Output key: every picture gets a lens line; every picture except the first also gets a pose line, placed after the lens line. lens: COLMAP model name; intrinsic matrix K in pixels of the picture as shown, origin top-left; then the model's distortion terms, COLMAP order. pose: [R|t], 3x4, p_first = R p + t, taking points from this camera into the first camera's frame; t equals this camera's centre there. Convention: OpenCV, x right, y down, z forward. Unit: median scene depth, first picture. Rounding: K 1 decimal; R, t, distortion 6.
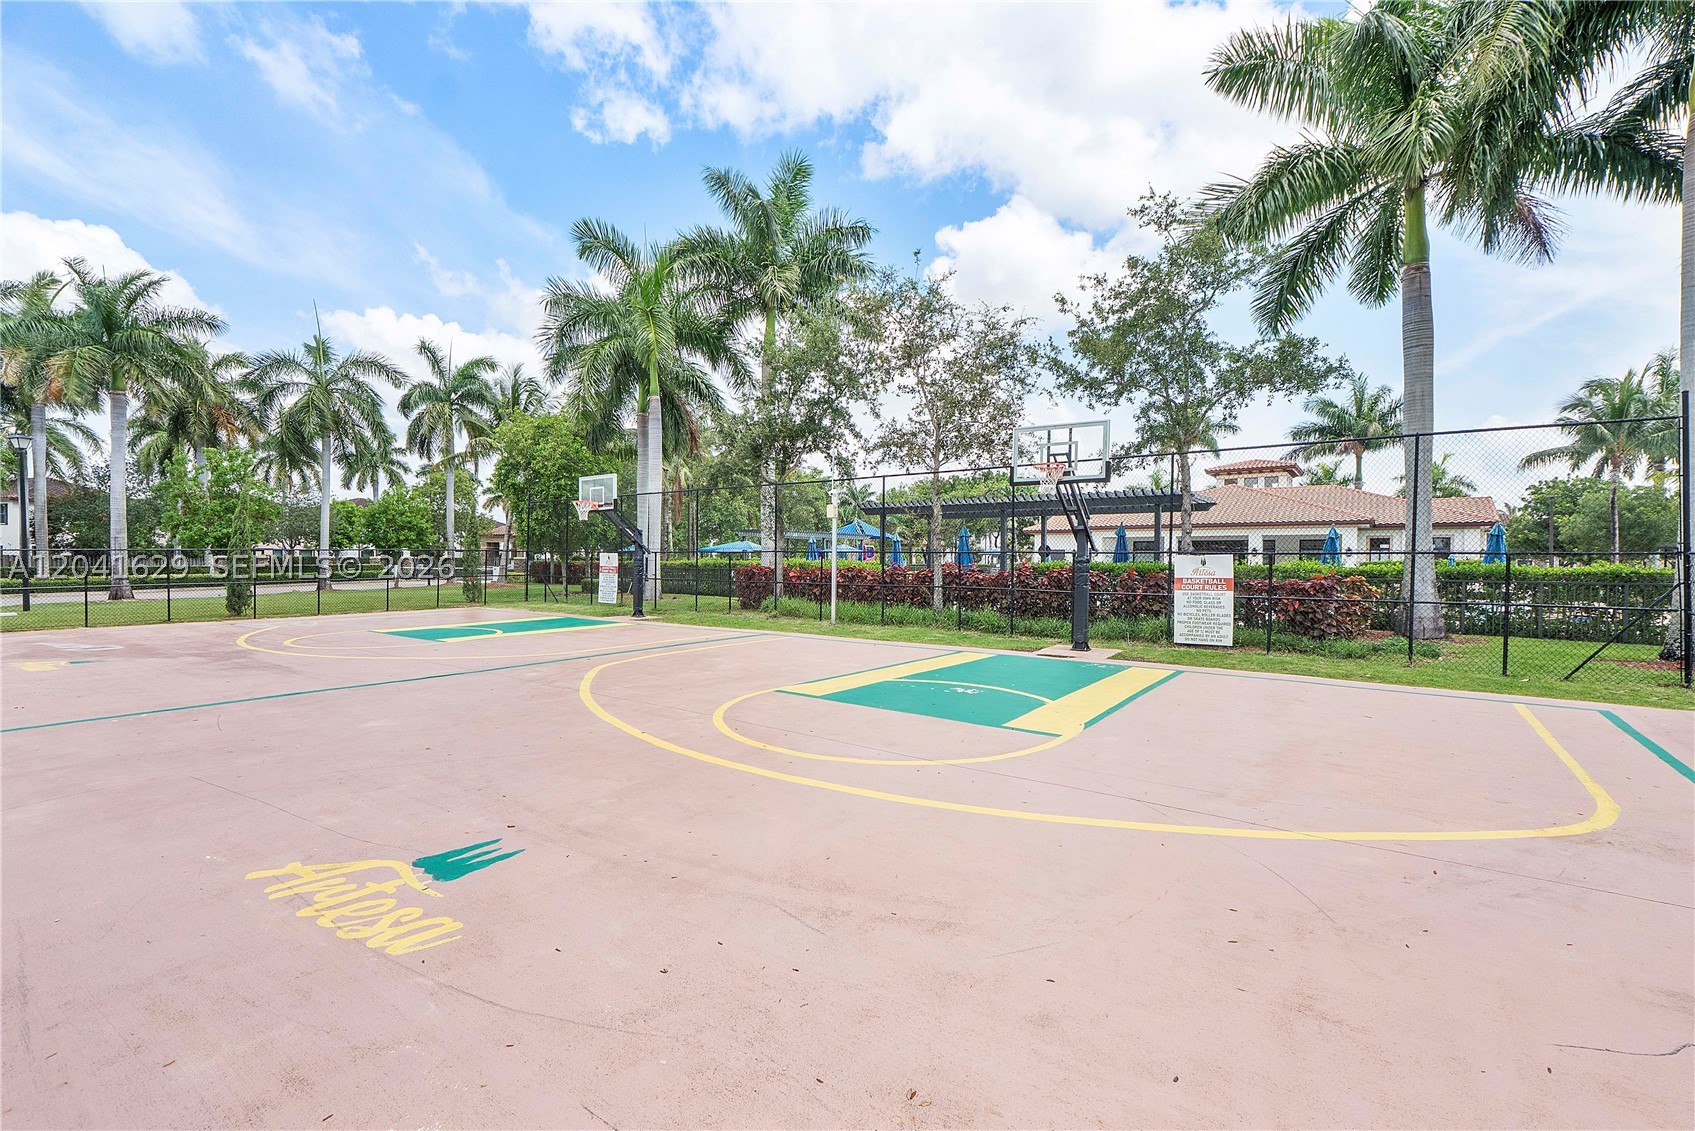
lens RADIAL K [[719.4, 0, 849.3], [0, 719.4, 569.6], [0, 0, 1]] dist [-0.005653, -0.000358]
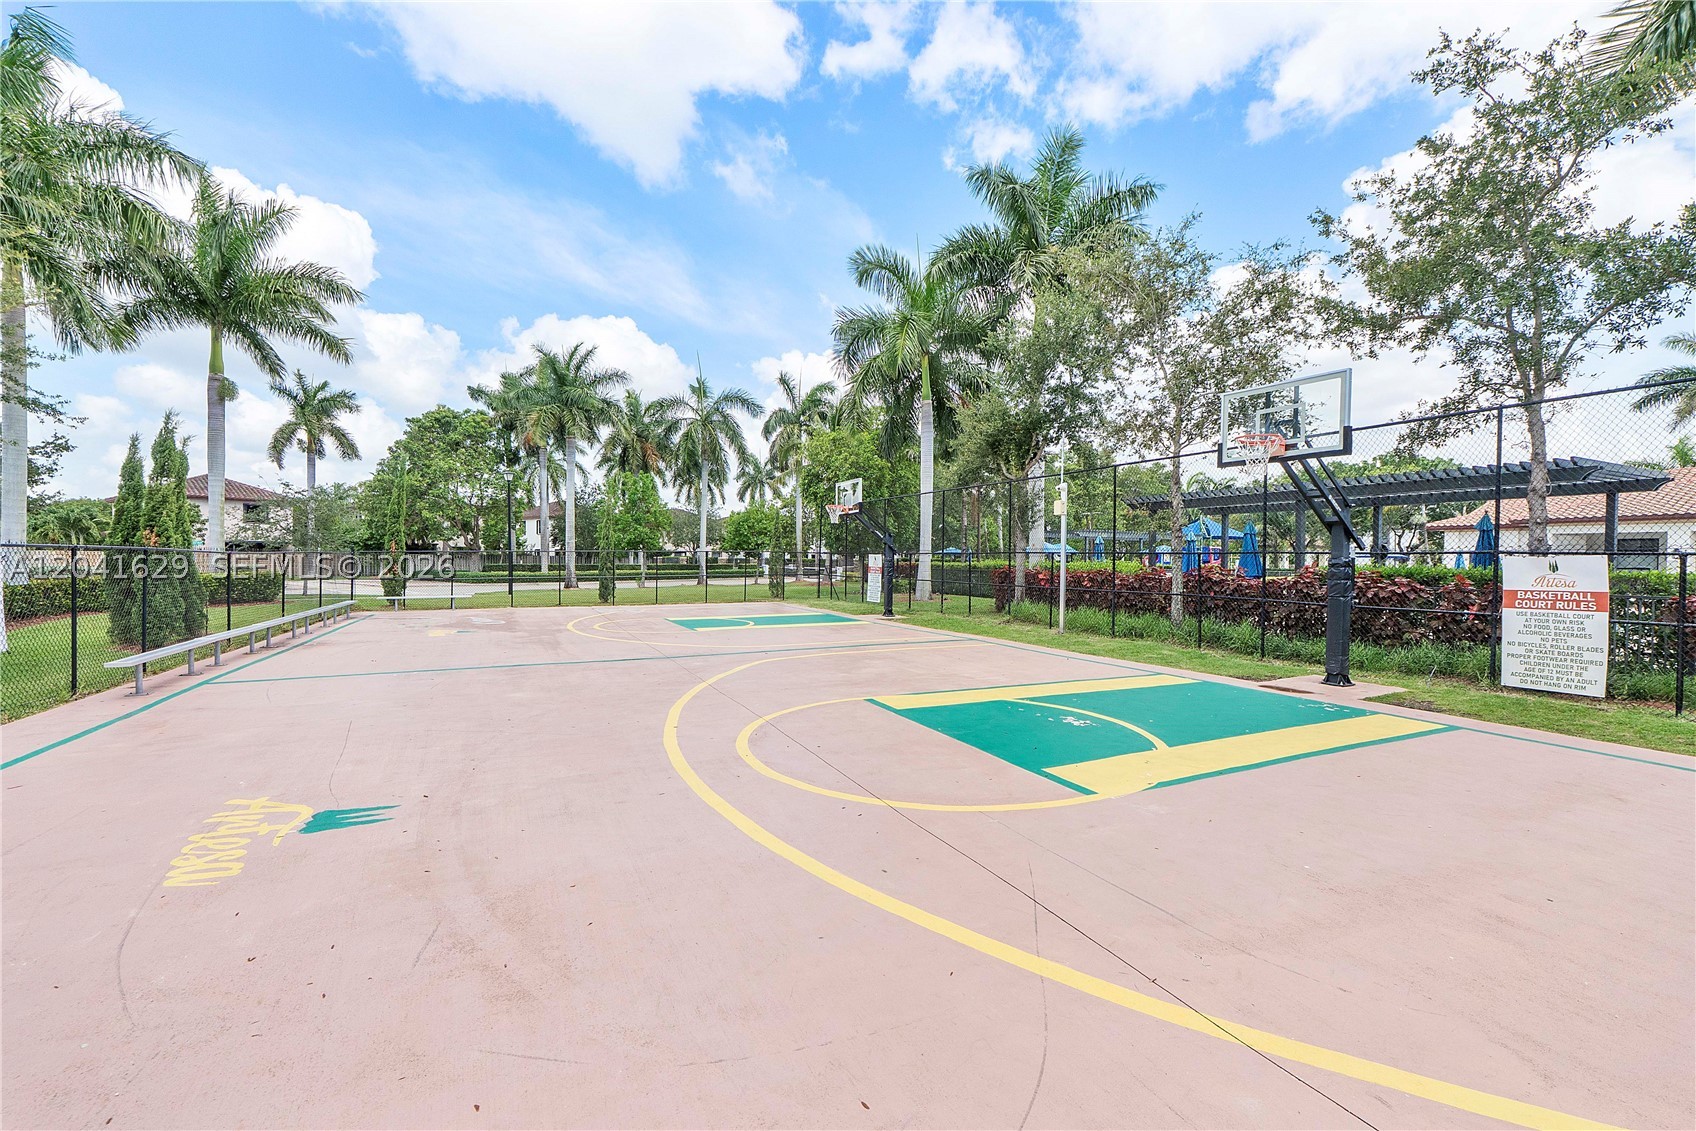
lens RADIAL K [[715.7, 0, 847.2], [0, 715.7, 556.8], [0, 0, 1]] dist [-0.003376, -0.000555]
pose [[0.882876, 0.001680, -0.469603, 0.173395], [-0.011352, 0.999778, -0.017765, -0.000210], [0.469468, 0.021015, 0.882699, 0.089293]]
